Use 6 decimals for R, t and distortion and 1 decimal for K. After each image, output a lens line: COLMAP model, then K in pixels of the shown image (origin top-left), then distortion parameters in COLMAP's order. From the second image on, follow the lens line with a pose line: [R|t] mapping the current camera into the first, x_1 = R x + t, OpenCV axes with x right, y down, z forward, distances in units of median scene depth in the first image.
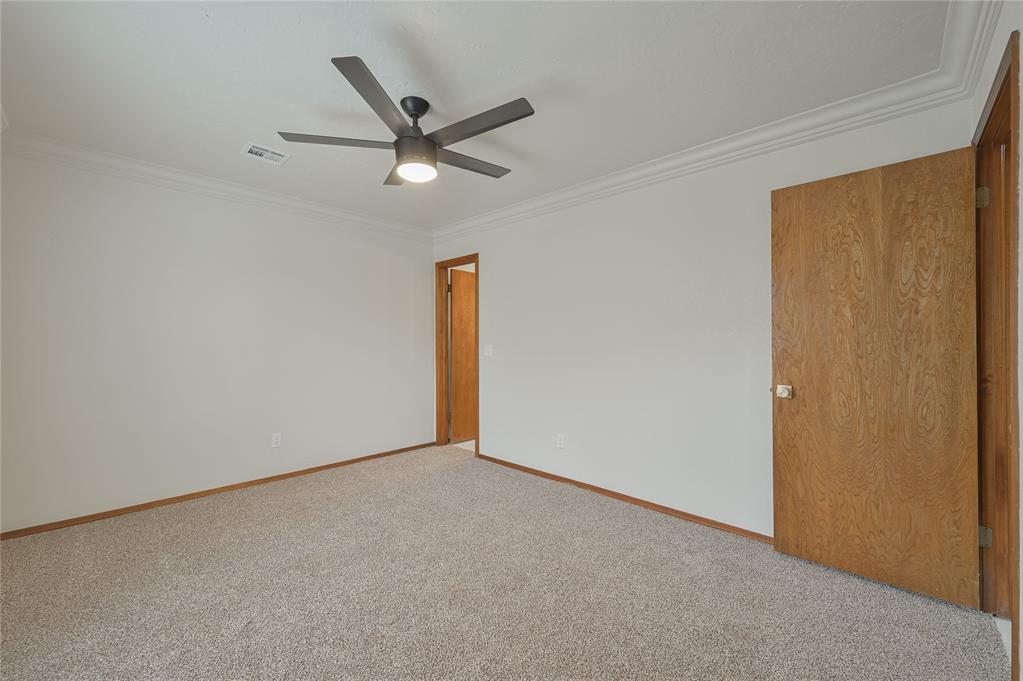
lens RADIAL K [[407.0, 0, 509.6], [0, 407.0, 341.6], [0, 0, 1]] dist [0.007376, 0.000585]
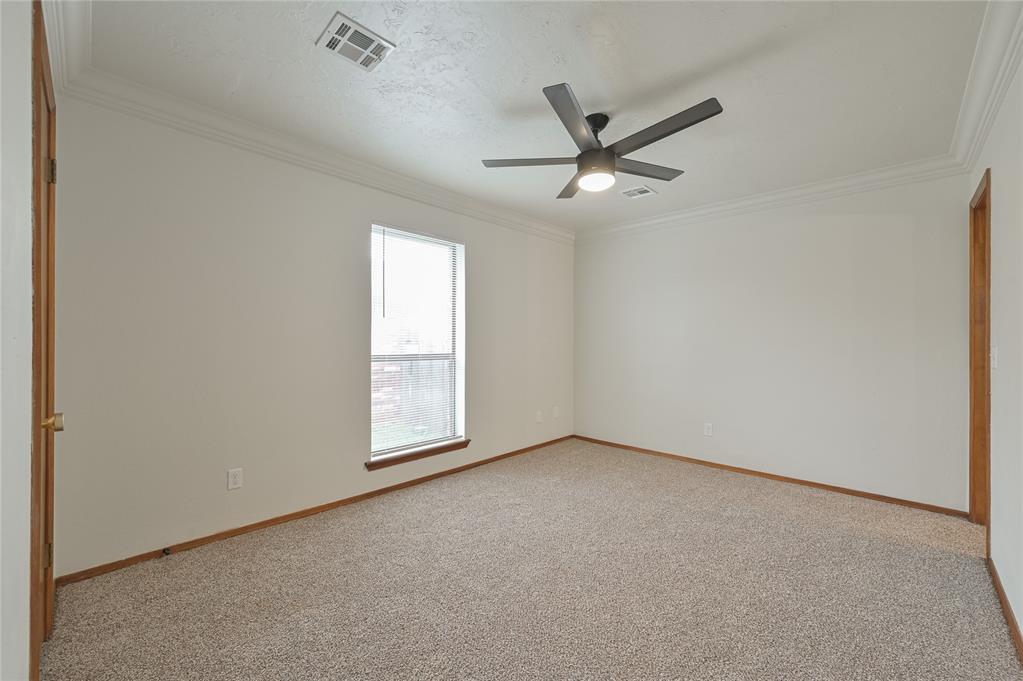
lens RADIAL K [[407.0, 0, 533.0], [0, 407.0, 333.3], [0, 0, 1]] dist [0.007376, 0.000585]
pose [[0.007503, -0.029815, -0.999527, 0.757801], [0.000034, 0.999555, -0.029816, 0.018305], [0.999972, 0.000190, 0.007501, 0.724476]]
